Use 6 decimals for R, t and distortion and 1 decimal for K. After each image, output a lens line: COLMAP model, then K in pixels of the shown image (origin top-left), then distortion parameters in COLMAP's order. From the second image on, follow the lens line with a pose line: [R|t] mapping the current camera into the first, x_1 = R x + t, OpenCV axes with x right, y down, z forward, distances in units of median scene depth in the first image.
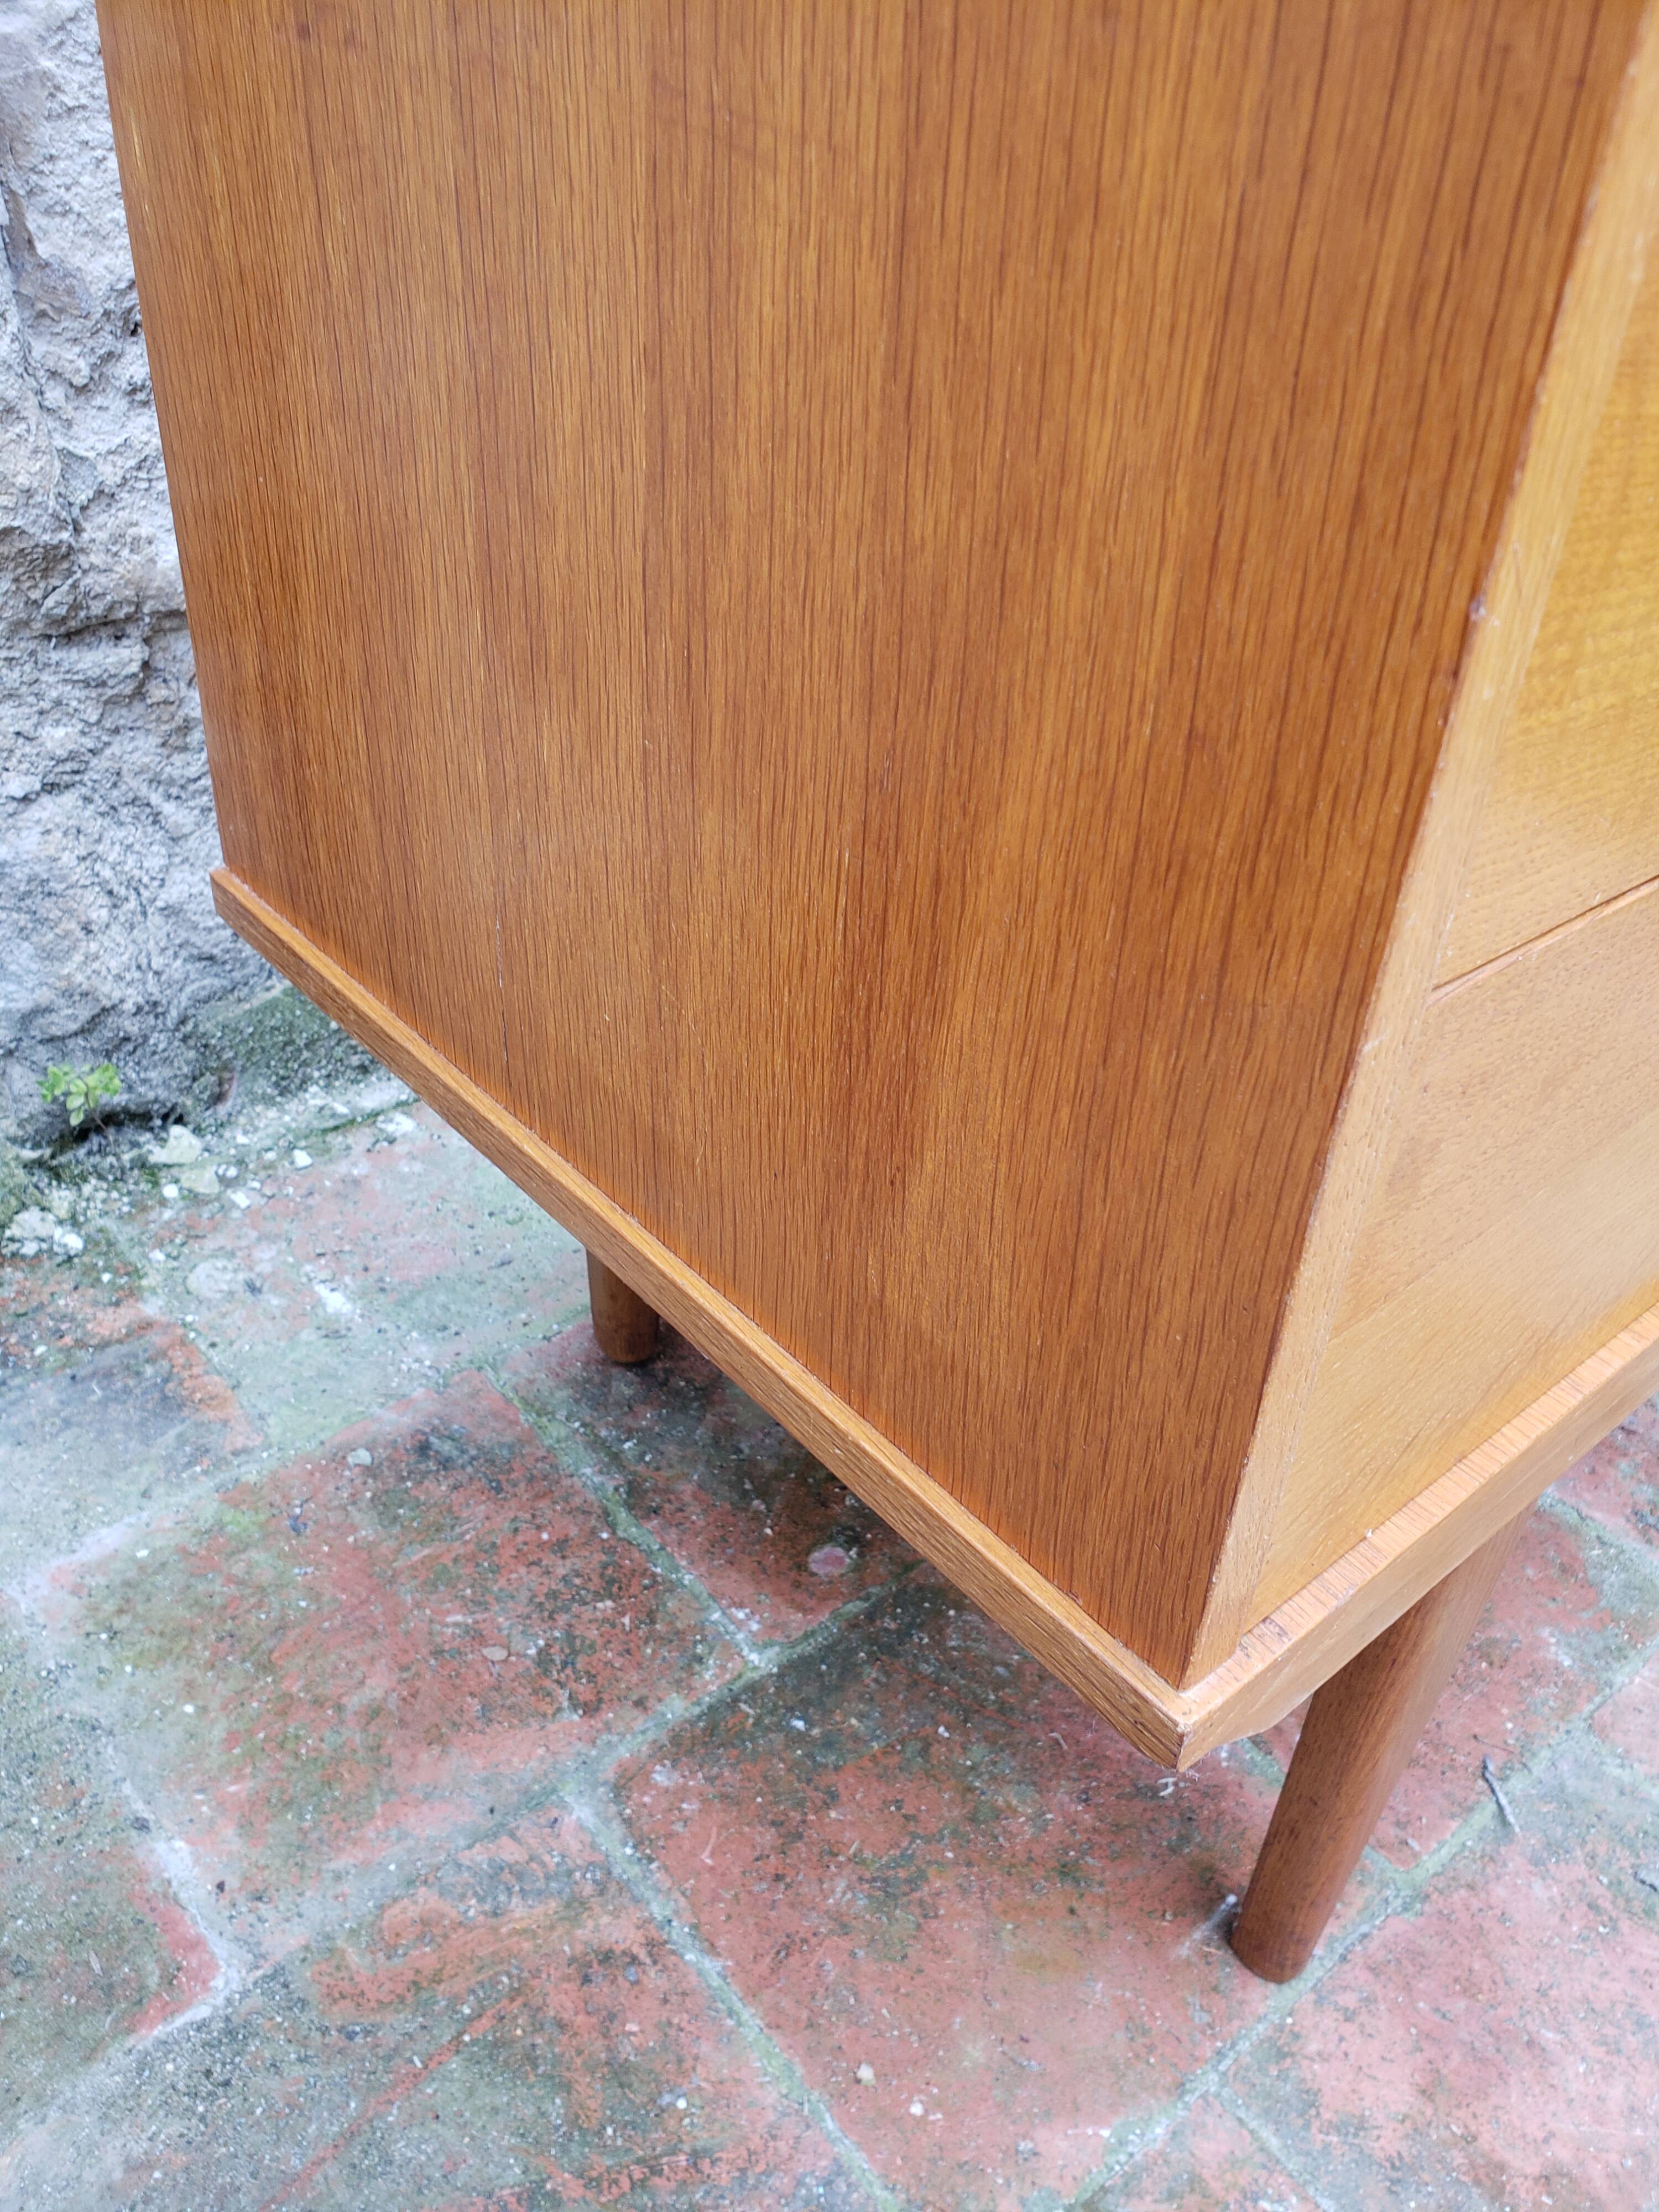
lens RADIAL K [[1757.6, 0, 840.7], [0, 1757.6, 1111.5], [0, 0, 1]] dist [-0.024678, 0.049566]
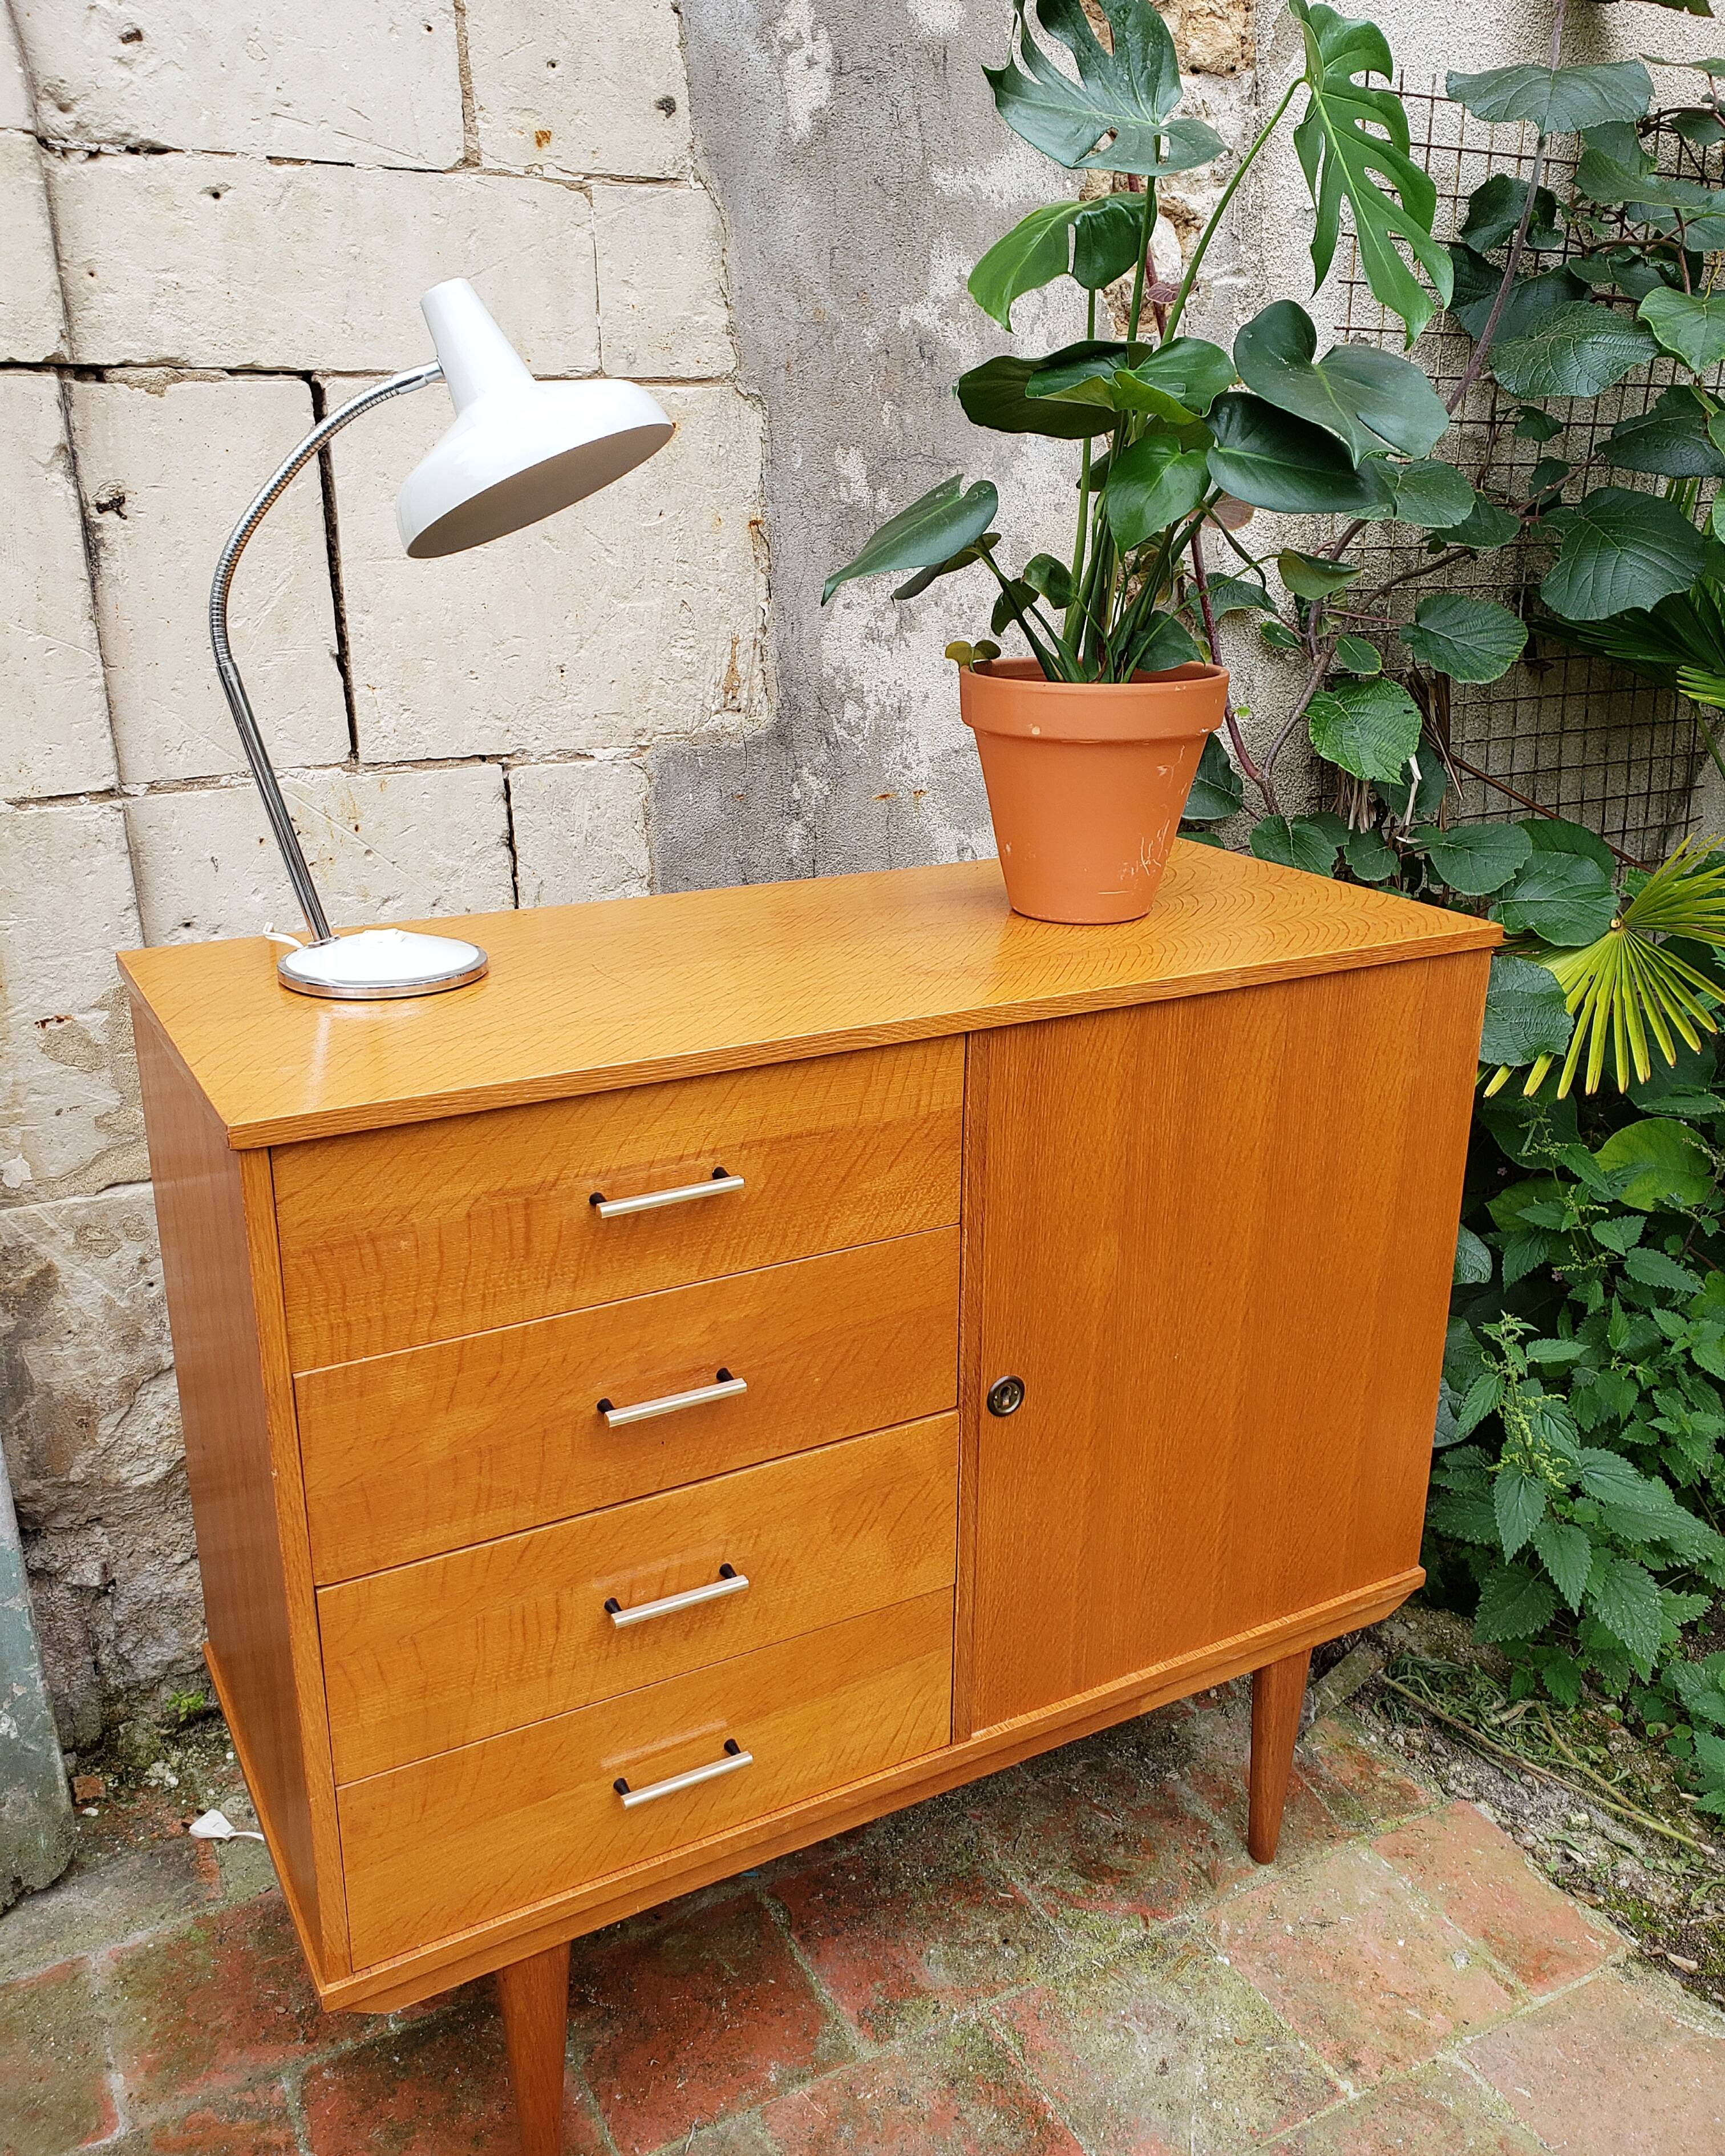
lens RADIAL K [[1801.4, 0, 864.4], [0, 1801.4, 1062.0], [0, 0, 1]] dist [0.032523, -0.007219]
pose [[0.978011, 0.009563, -0.208336, 1.059512], [-0.068815, 0.957799, -0.279080, -0.261131], [0.196875, 0.287279, 0.937396, -1.441799]]
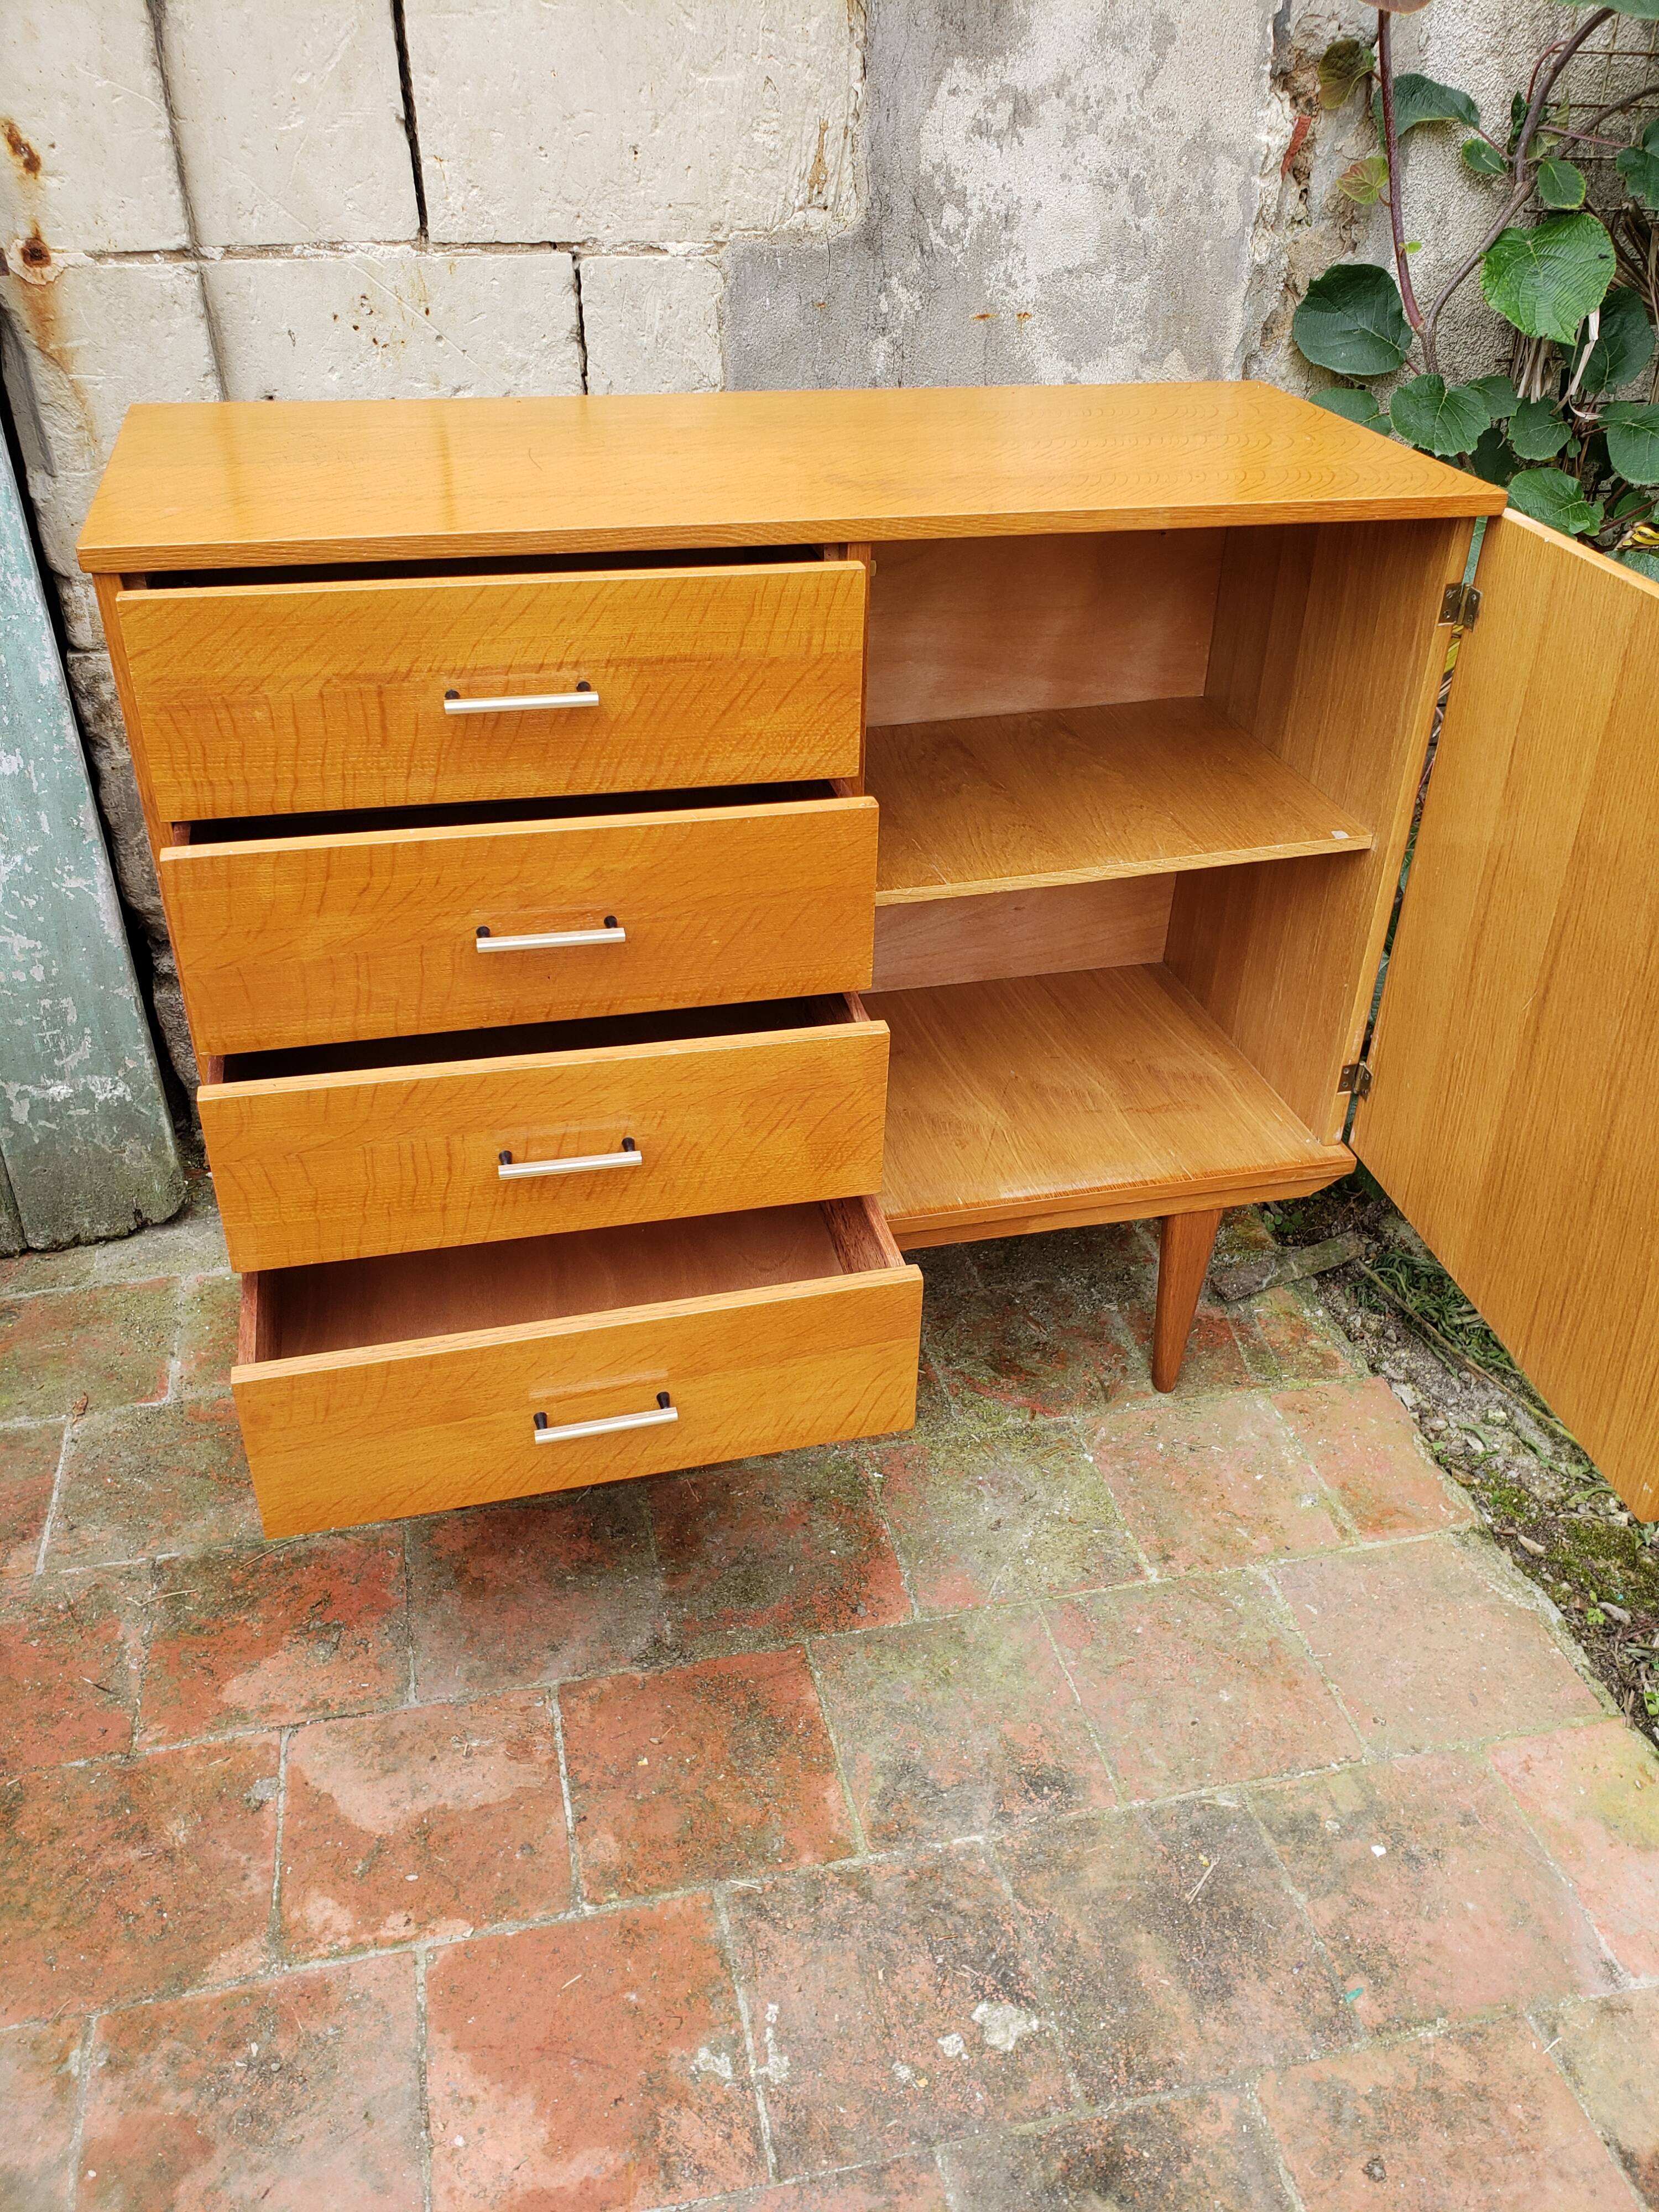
lens RADIAL K [[1748.5, 0, 852.7], [0, 1748.5, 1102.9], [0, 0, 1]] dist [0.003324, 0.023012]
pose [[0.896976, 0.207684, -0.390258, 1.648765], [-0.225603, 0.974219, -0.000078, -0.257175], [0.380181, 0.088113, 0.920706, -1.284308]]
